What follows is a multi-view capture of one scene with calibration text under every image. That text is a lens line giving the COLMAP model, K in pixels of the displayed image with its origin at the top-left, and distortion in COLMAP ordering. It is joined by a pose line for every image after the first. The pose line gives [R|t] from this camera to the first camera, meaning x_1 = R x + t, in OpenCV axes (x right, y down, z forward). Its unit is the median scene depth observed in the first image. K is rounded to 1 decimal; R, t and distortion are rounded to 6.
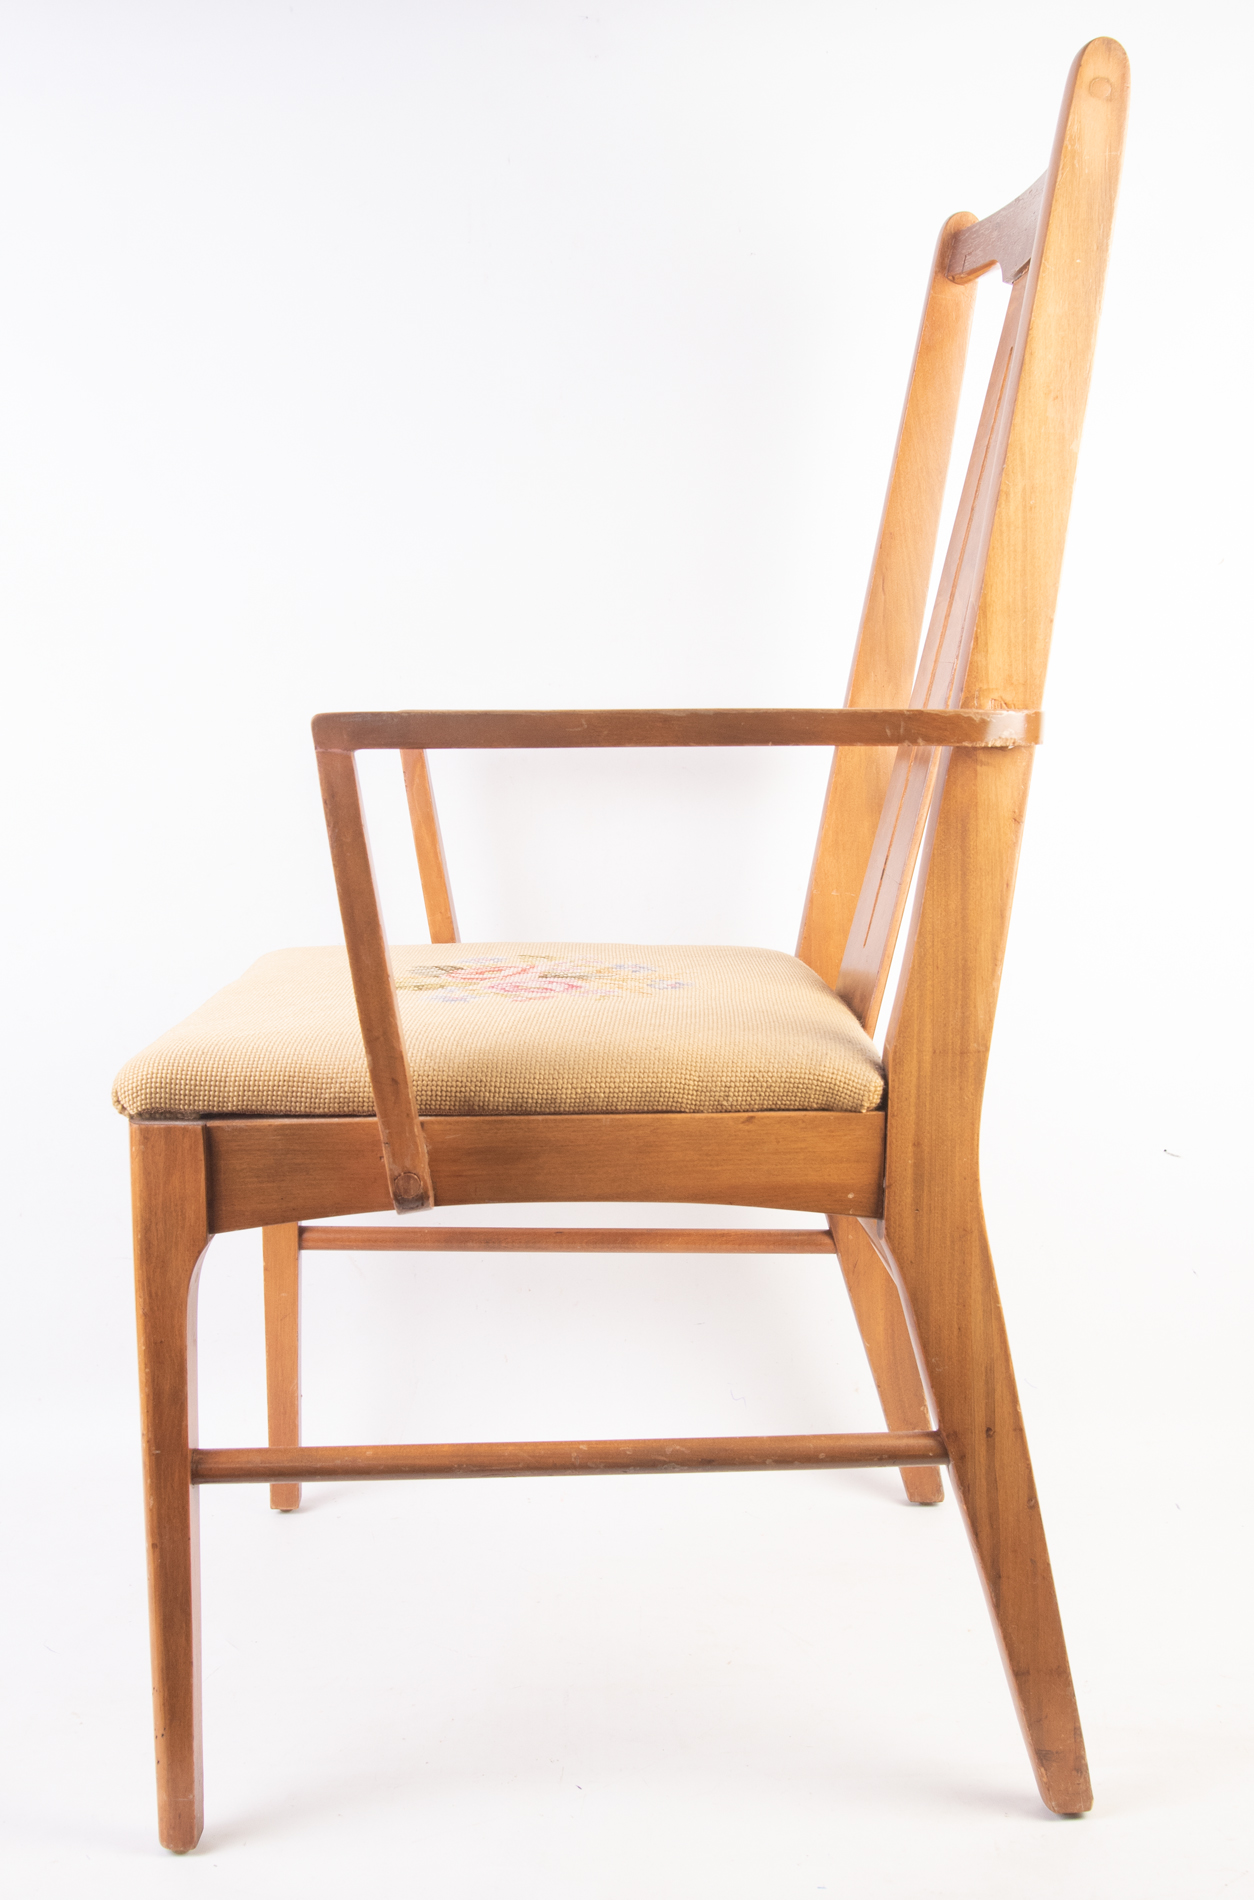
lens RADIAL K [[1570.9, 0, 626.6], [0, 1570.9, 949.9], [0, 0, 1]] dist [0.004342, 0.000544]
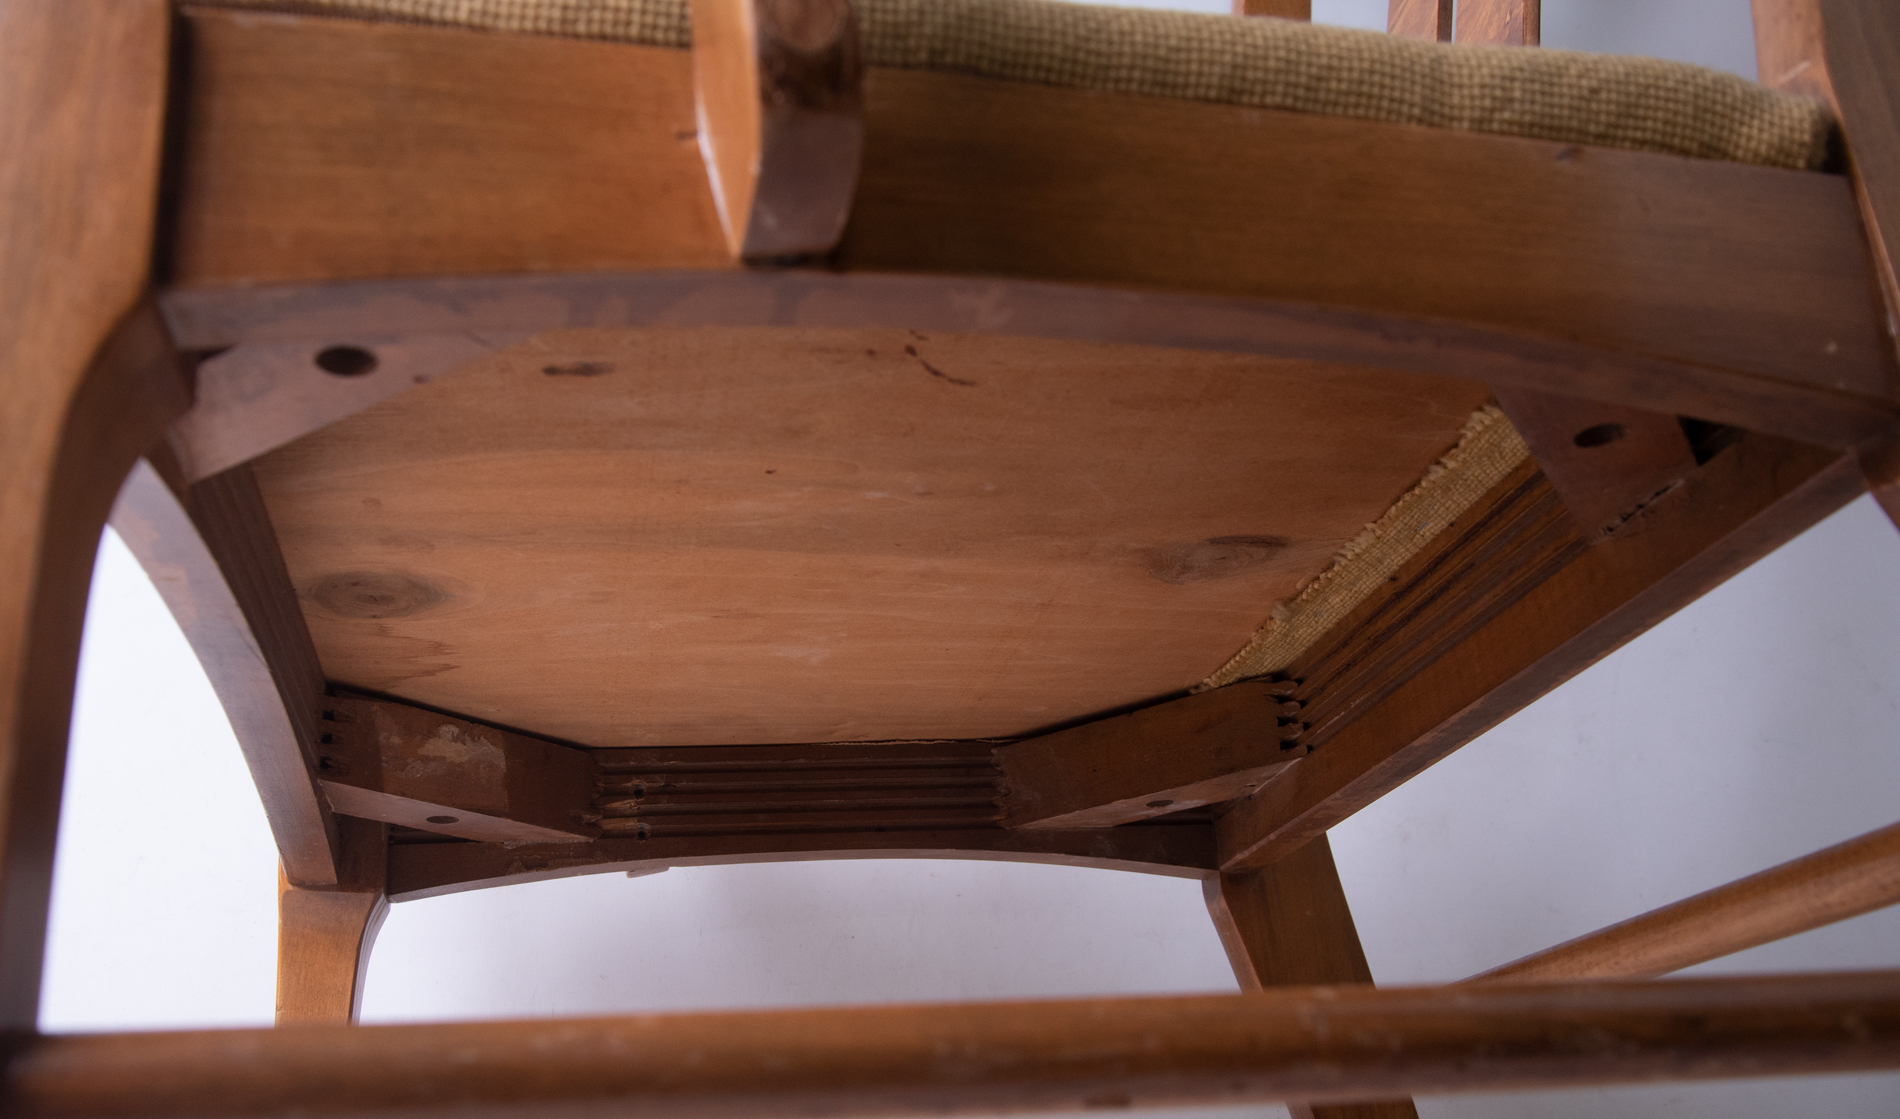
lens RADIAL K [[1864.7, 0, 949.3], [0, 1864.7, 560.1], [0, 0, 1]] dist [-0.022957, 0.000000]
pose [[0.983176, -0.011681, 0.182285, -0.175688], [0.098589, 0.874042, -0.475742, 0.426288], [-0.153767, 0.485709, 0.860489, 0.676388]]
